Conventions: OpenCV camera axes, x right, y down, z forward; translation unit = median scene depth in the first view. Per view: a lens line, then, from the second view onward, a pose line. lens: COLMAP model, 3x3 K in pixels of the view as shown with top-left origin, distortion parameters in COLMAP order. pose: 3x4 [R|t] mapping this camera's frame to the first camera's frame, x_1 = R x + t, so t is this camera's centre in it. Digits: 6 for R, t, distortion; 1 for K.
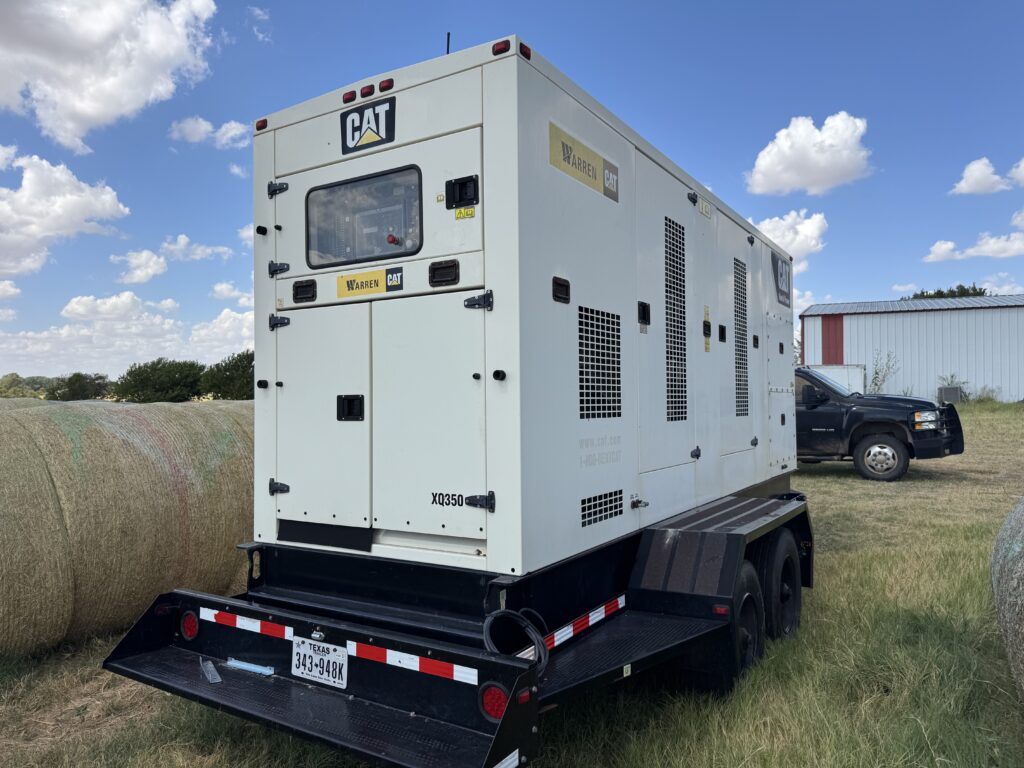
lens RADIAL K [[720.2, 0, 516.9], [0, 720.2, 385.2], [0, 0, 1]] dist [0.006119, -0.026726]
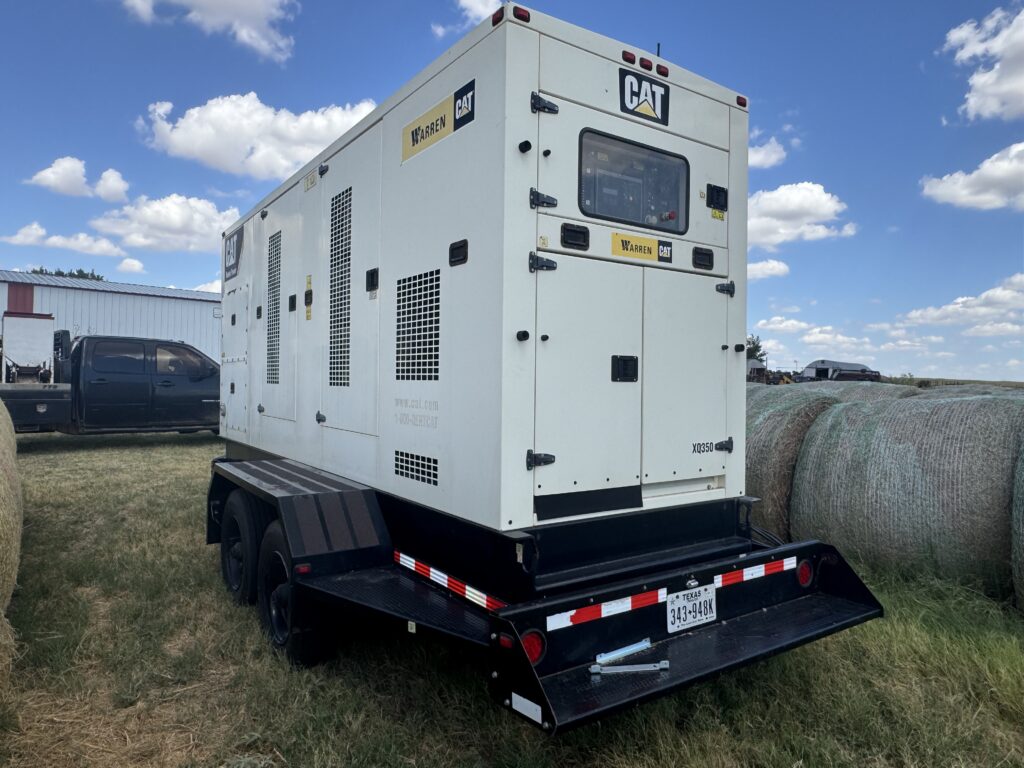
lens RADIAL K [[690.9, 0, 513.6], [0, 690.9, 382.2], [0, 0, 1]] dist [-0.056086, 0.001248]
pose [[0.400347, 0.014242, 0.916253, -1.193482], [-0.037556, 0.999294, 0.000877, 0.056645], [-0.915594, -0.034762, 0.400599, 0.776299]]
